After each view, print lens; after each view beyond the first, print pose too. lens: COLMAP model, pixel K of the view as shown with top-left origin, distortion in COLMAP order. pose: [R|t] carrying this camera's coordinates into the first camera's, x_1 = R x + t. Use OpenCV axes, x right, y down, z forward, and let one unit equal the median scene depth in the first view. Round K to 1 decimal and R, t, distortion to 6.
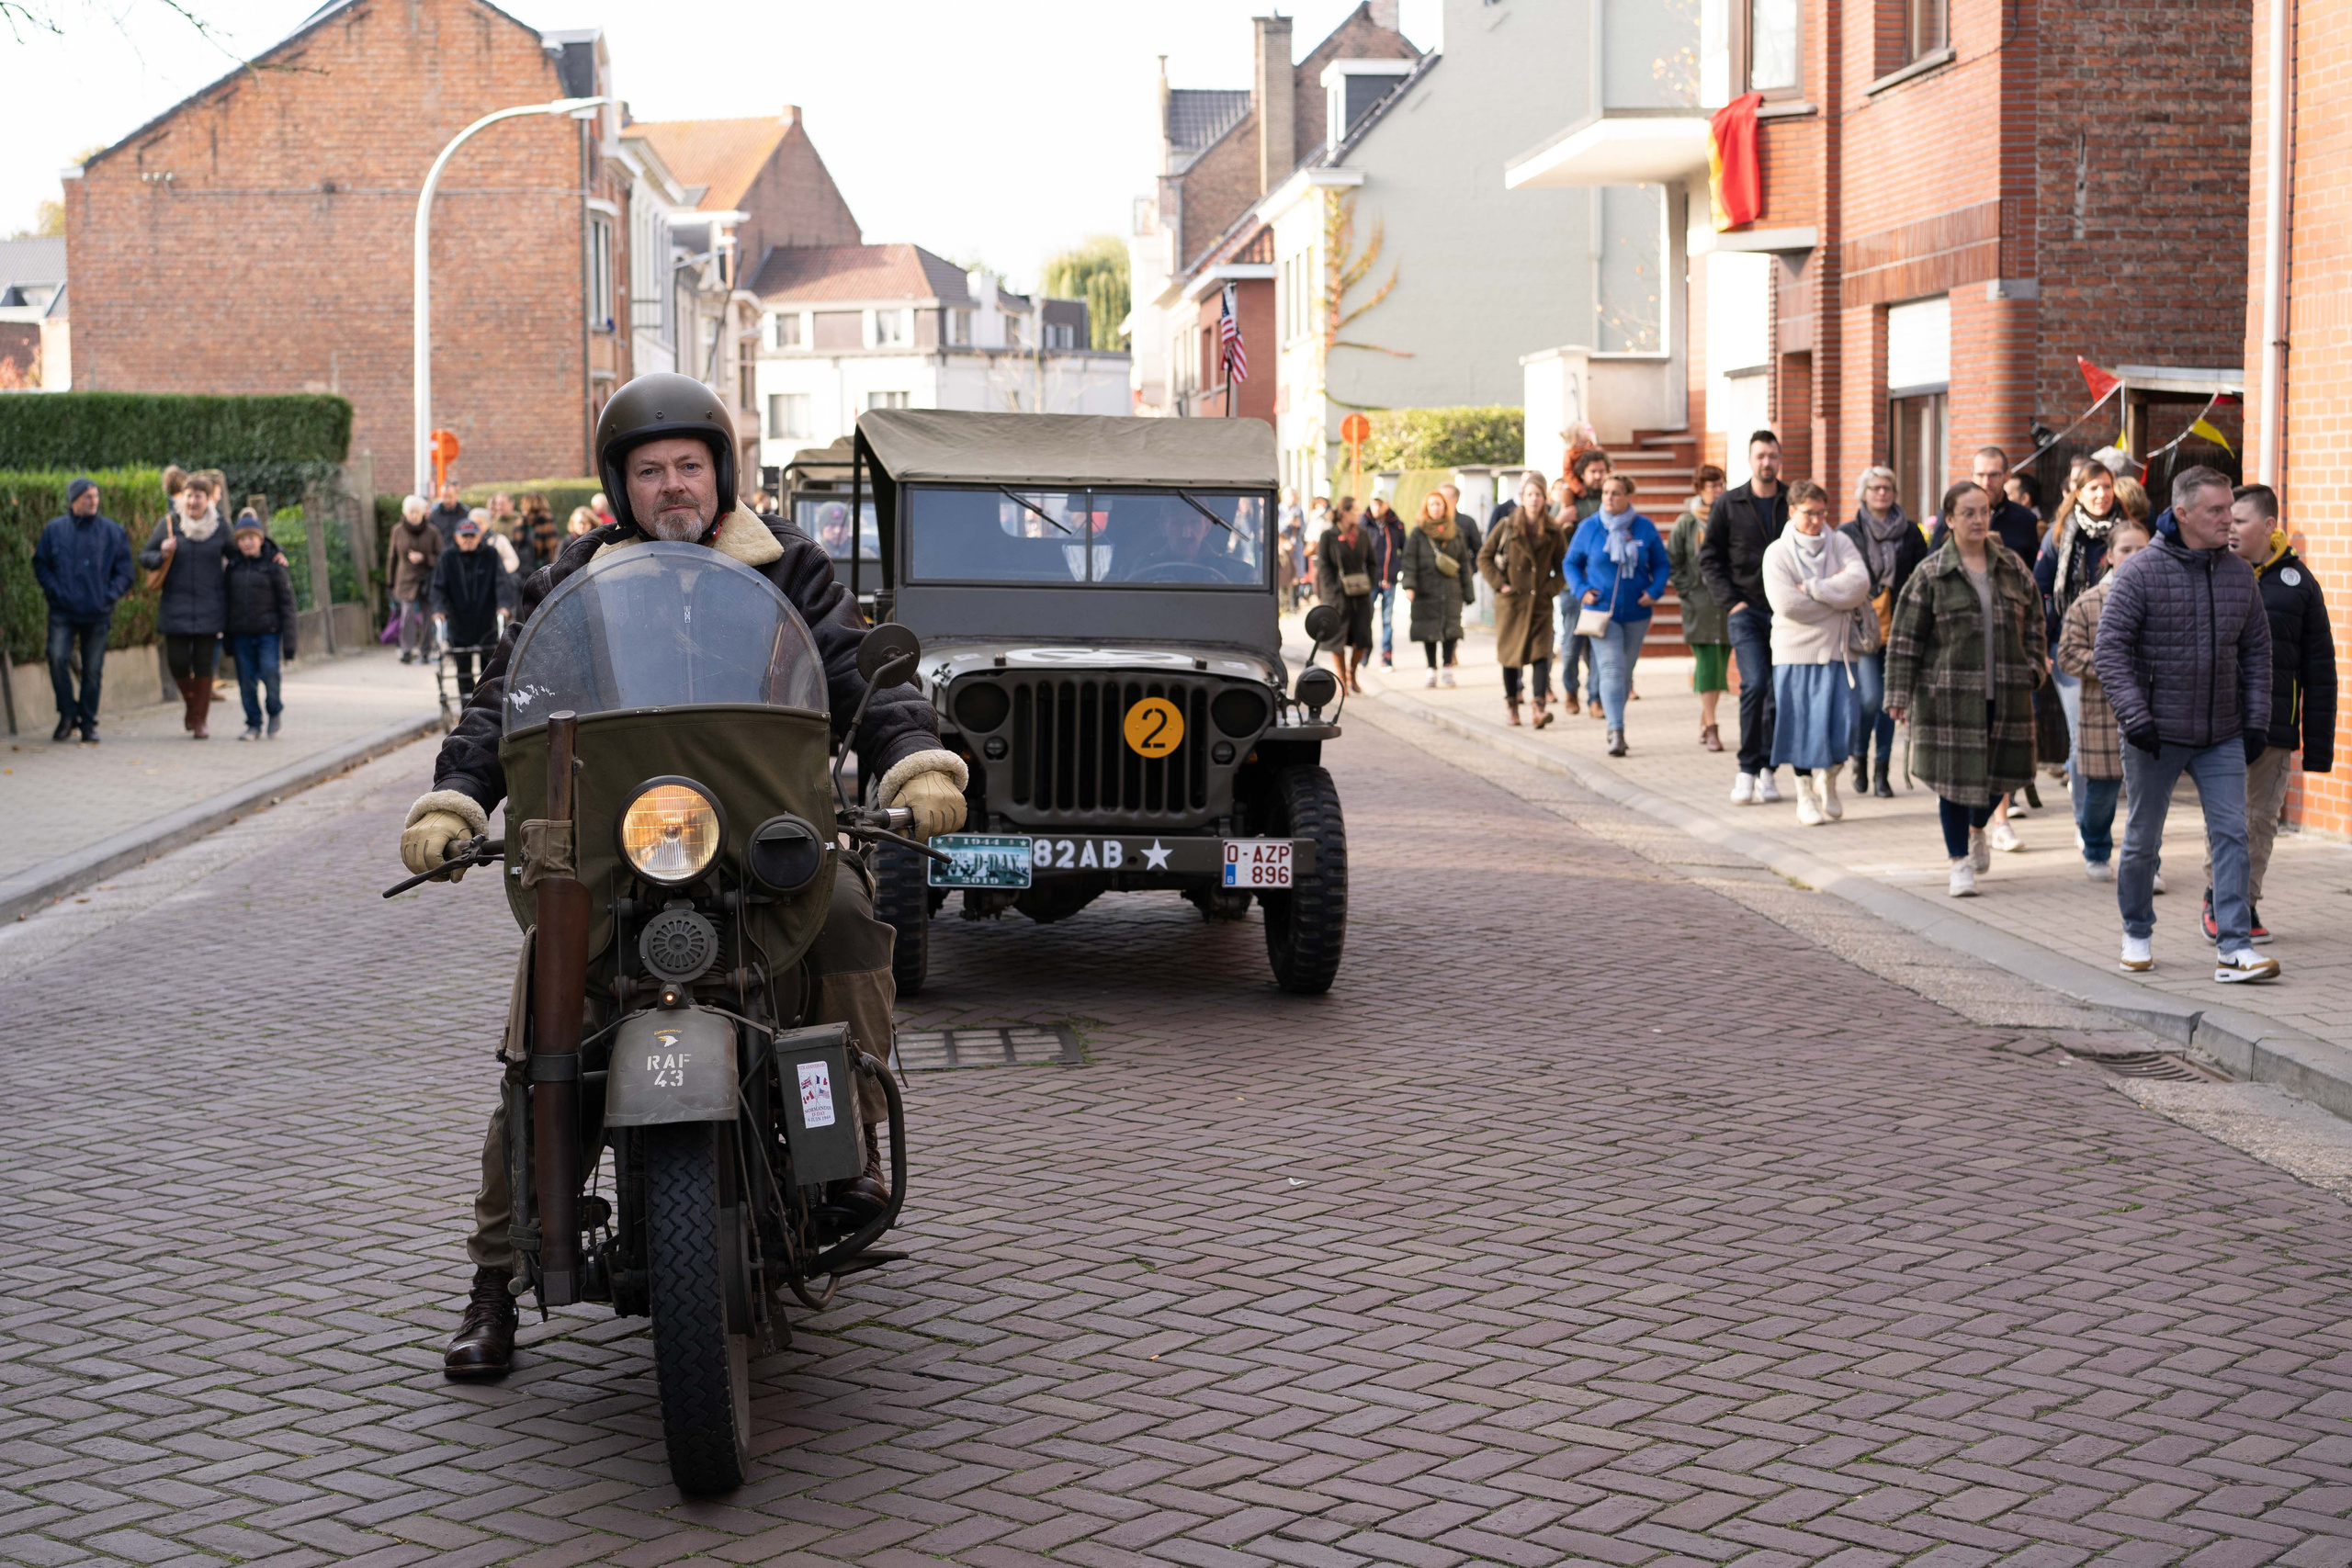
lens RADIAL K [[3709.0, 0, 1169.1], [0, 3709.0, 785.1], [0, 0, 1]] dist [-0.019746, 0.000000]
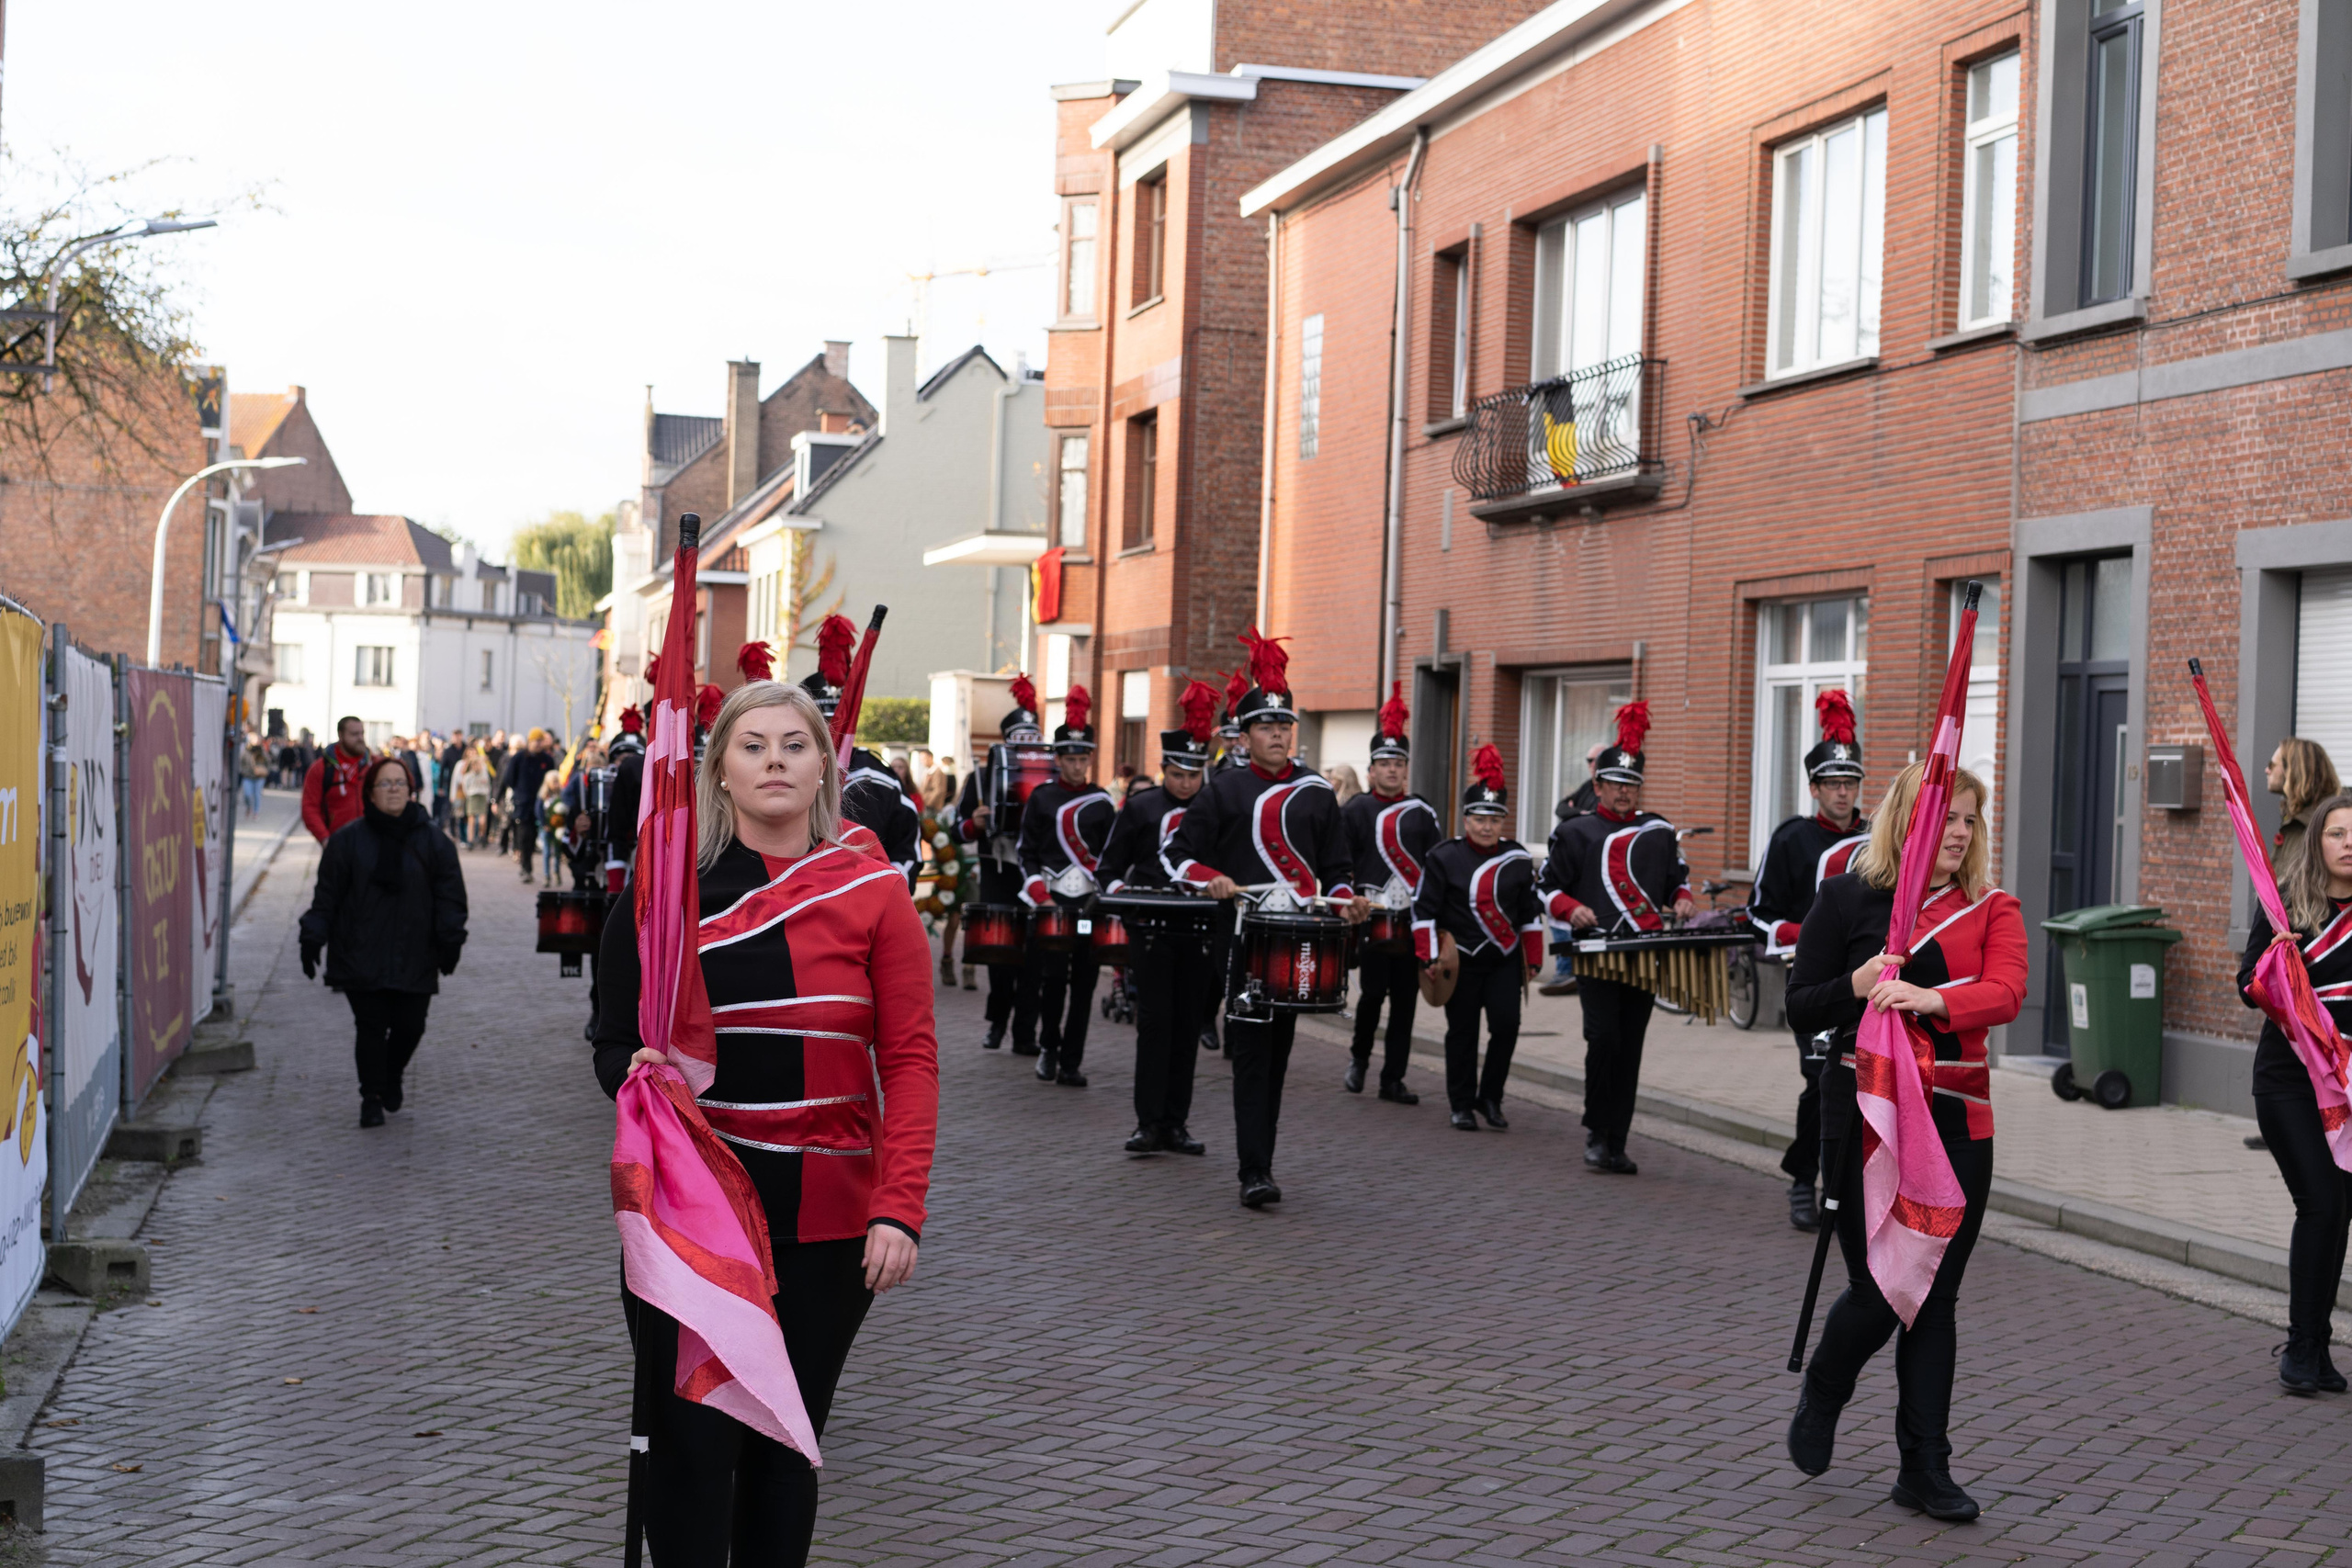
lens RADIAL K [[3709.0, 0, 1173.2], [0, 3709.0, 788.2], [0, 0, 1]] dist [-0.019746, 0.000000]
pose [[0.986660, 0.044230, 0.156669, -0.017313], [-0.033062, 0.996770, -0.073191, 0.015818], [-0.159400, 0.067035, 0.984936, -0.206355]]
